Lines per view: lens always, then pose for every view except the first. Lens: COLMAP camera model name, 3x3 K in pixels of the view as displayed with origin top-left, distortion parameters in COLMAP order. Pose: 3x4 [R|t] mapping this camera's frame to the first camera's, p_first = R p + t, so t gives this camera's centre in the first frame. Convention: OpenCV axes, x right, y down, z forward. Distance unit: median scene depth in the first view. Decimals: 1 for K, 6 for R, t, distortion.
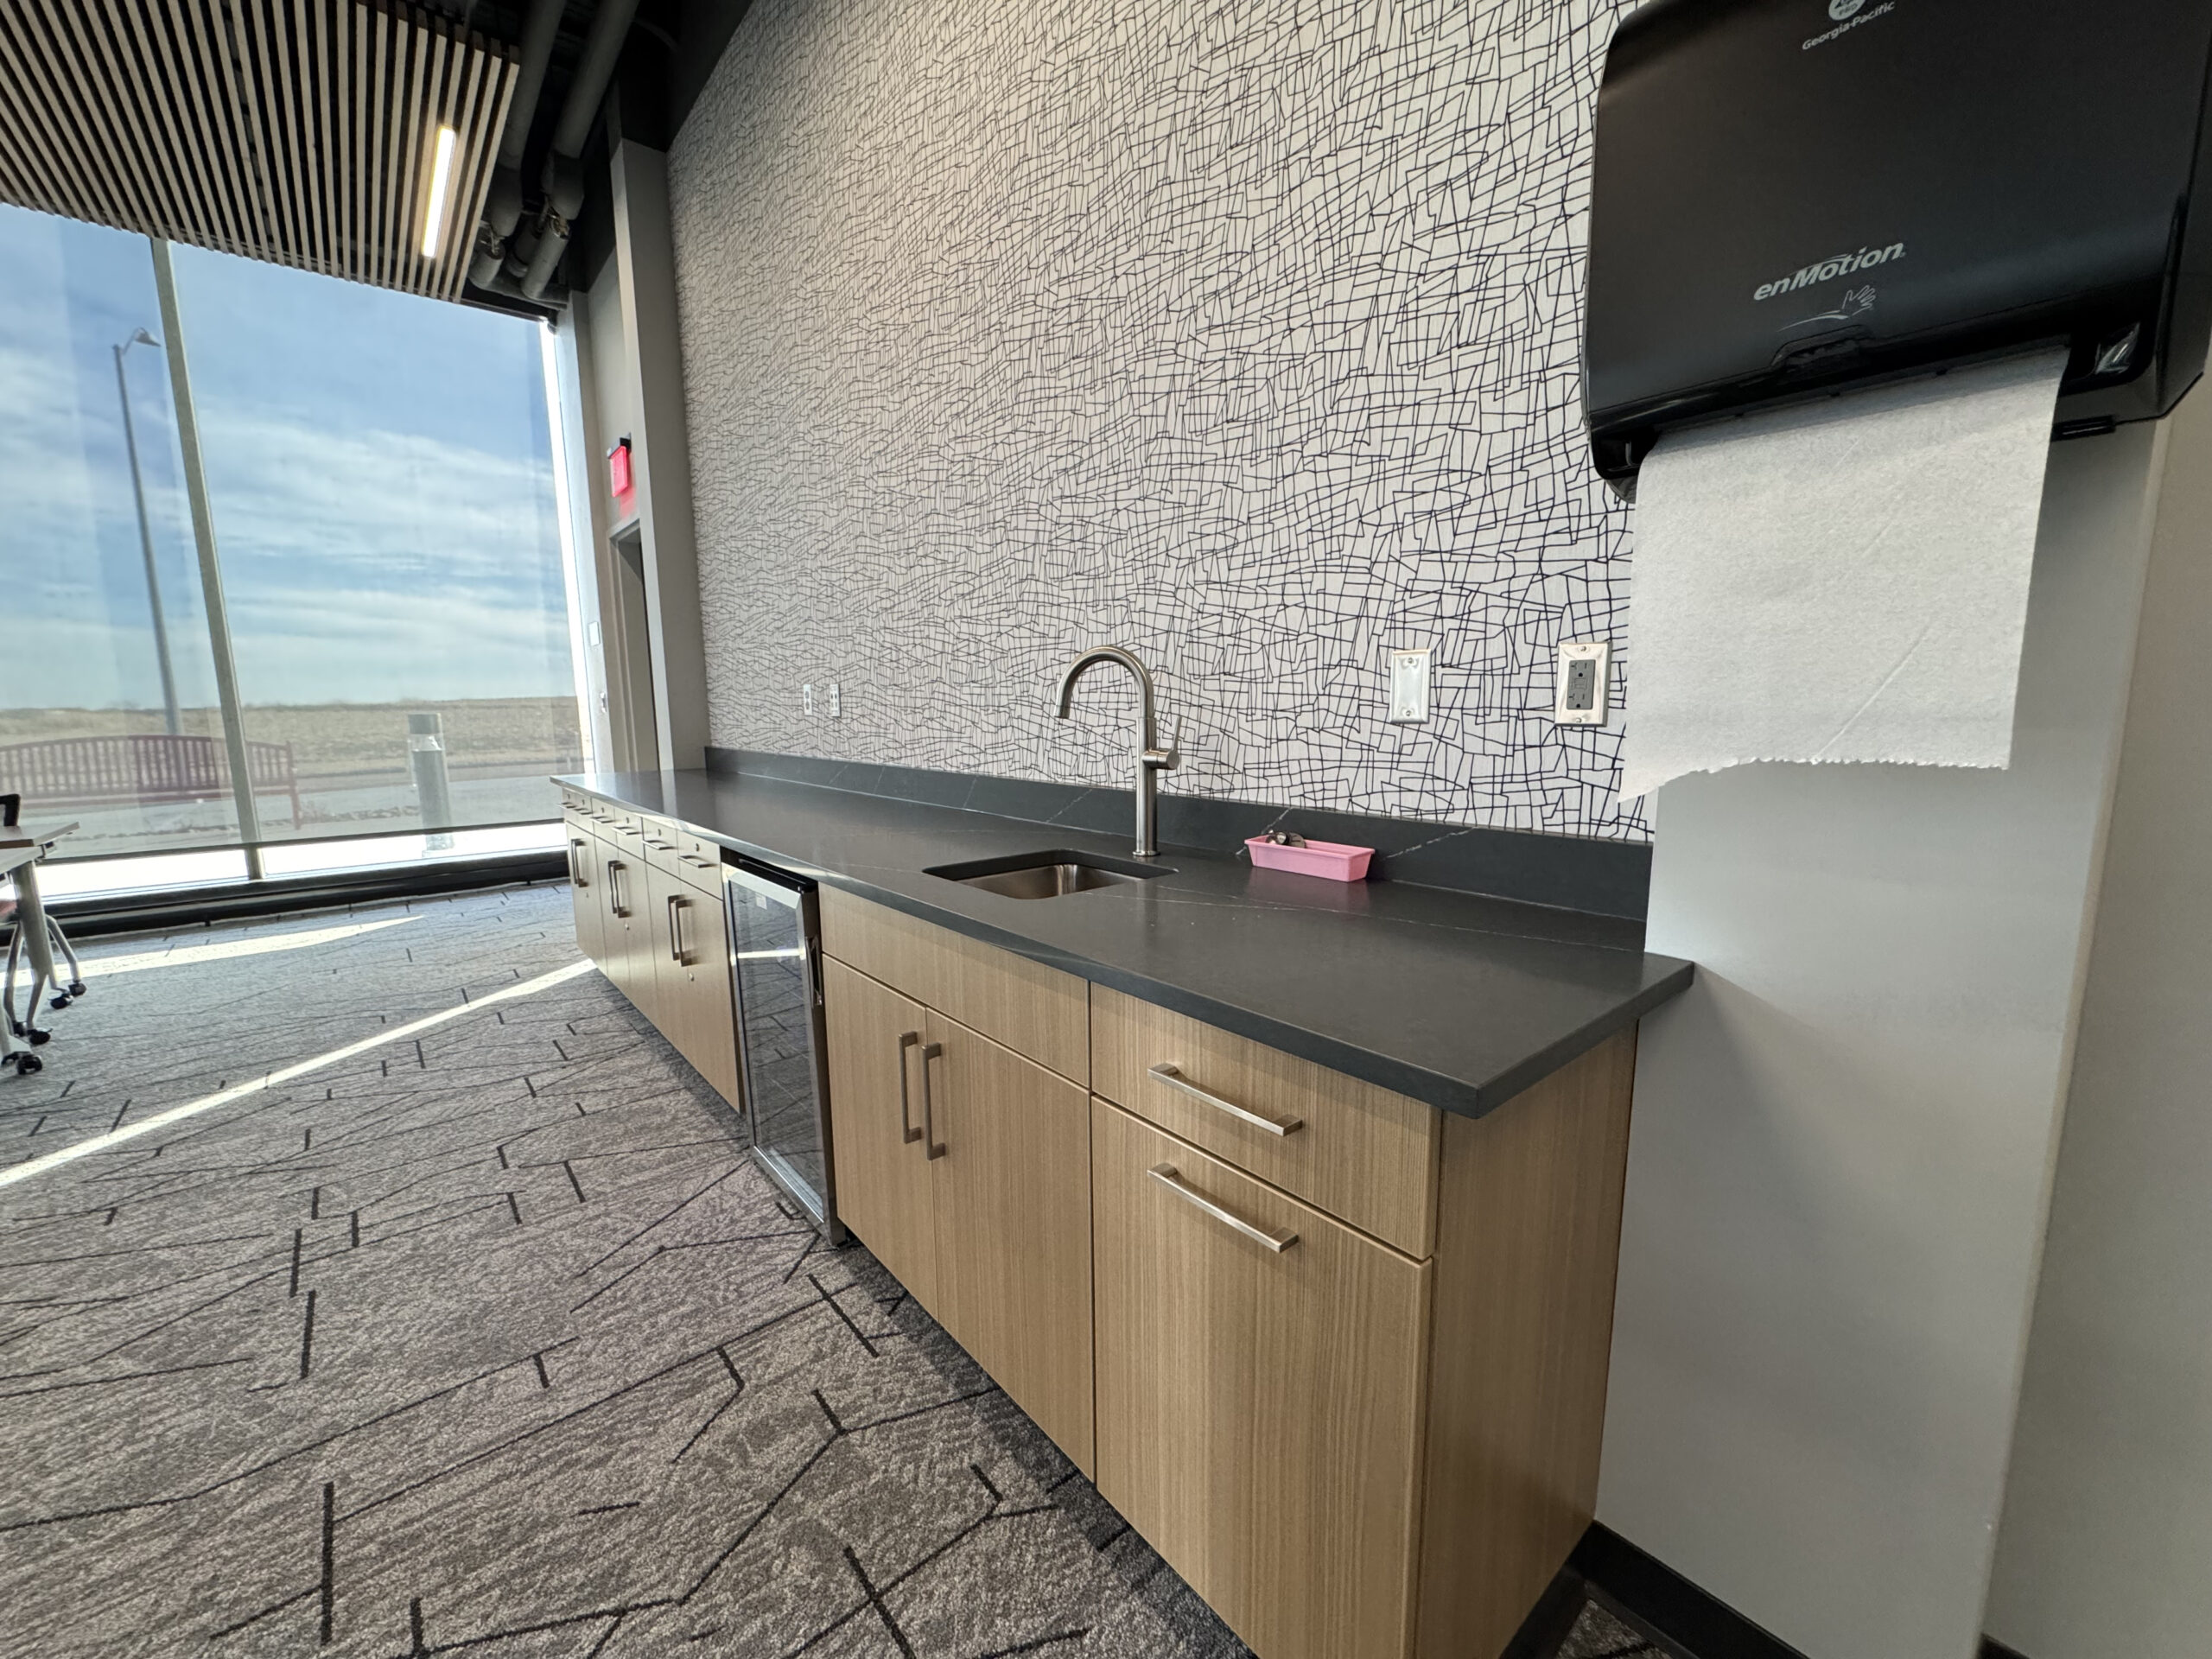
lens RADIAL K [[878.8, 0, 1108.0], [0, 878.8, 829.0], [0, 0, 1]] dist [0.000759, 0.000082]
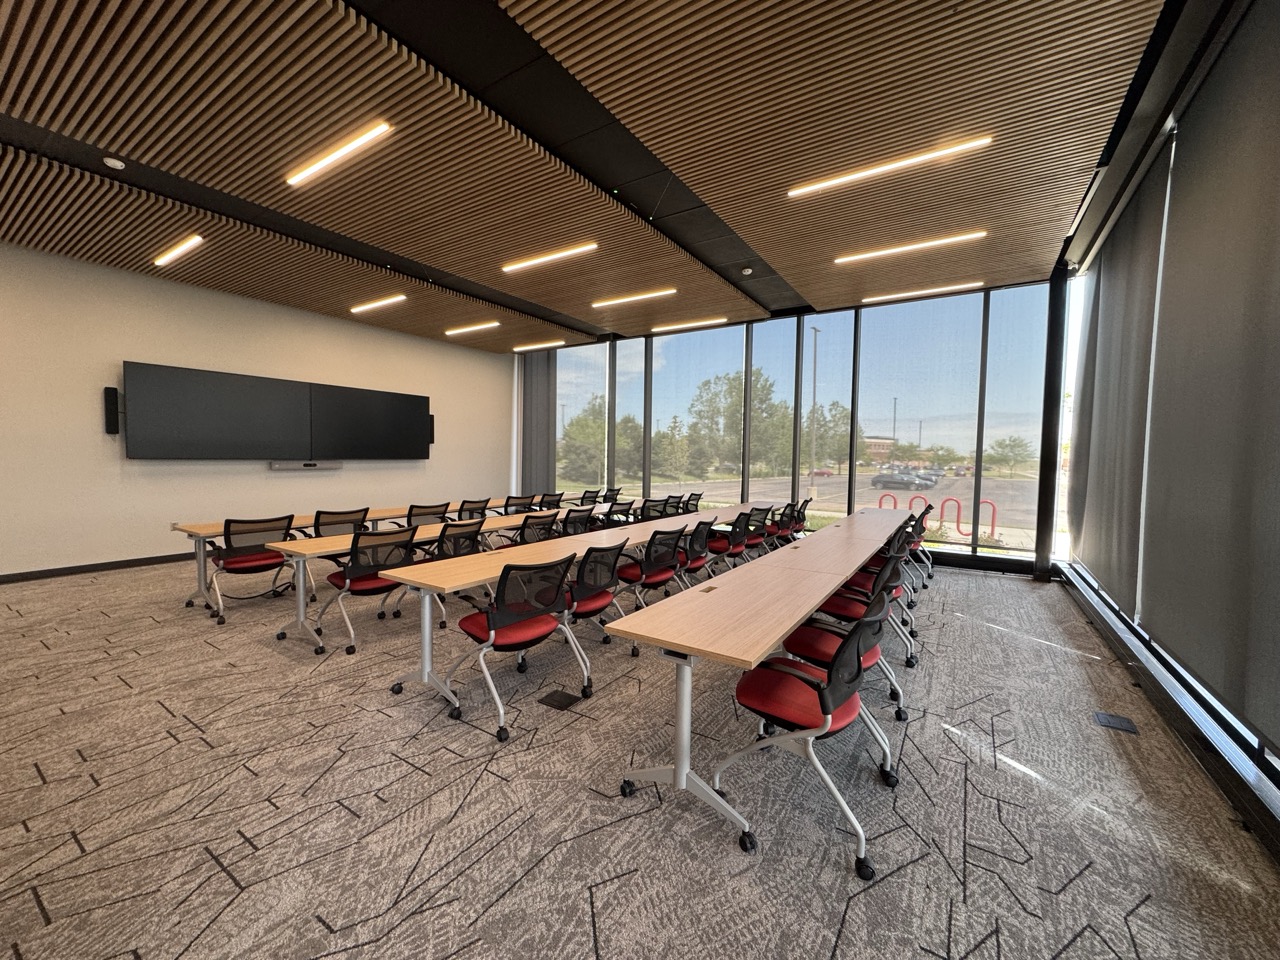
lens RADIAL K [[508.5, 0, 638.8], [0, 508.5, 479.4], [0, 0, 1]] dist [0.000759, 0.000082]
pose [[-0.959508, 0.005835, -0.281620, -1.414329], [-0.048424, 0.981484, 0.185322, -0.401571], [0.277487, 0.191455, -0.941459, 2.092462]]
